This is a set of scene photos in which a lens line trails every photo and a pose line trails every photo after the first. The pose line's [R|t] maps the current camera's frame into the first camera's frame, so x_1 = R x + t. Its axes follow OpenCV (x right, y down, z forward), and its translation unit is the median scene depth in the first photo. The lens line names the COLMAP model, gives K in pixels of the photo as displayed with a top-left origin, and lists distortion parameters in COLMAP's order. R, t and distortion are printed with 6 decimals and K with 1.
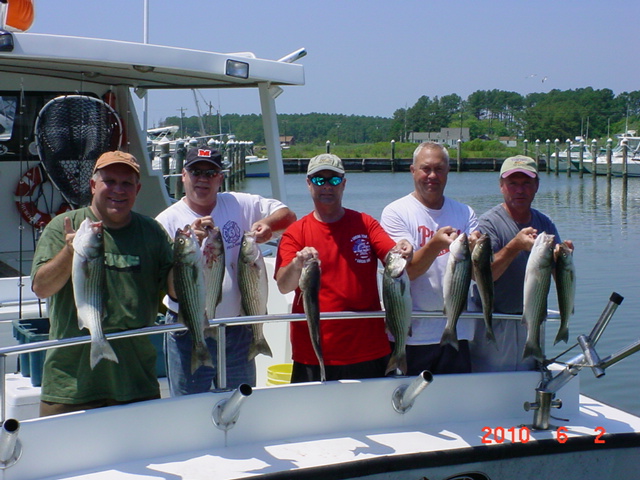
lens RADIAL K [[1257.7, 0, 320.0], [0, 1257.7, 240.0], [0, 0, 1]] dist [0.138802, -0.020155]
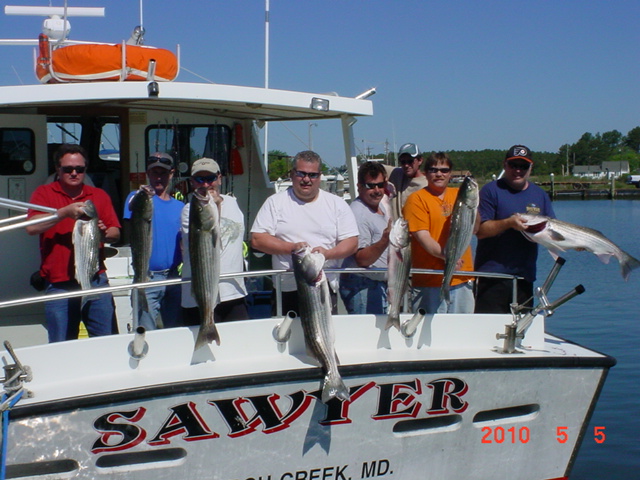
lens RADIAL K [[1118.9, 0, 320.0], [0, 1118.9, 240.0], [0, 0, 1]] dist [0.028475, 0.222868]
pose [[0.992676, 0.000443, -0.120809, 0.077948], [-0.002443, 0.999862, -0.016403, 0.029183], [0.120785, 0.016578, 0.992540, -0.188252]]
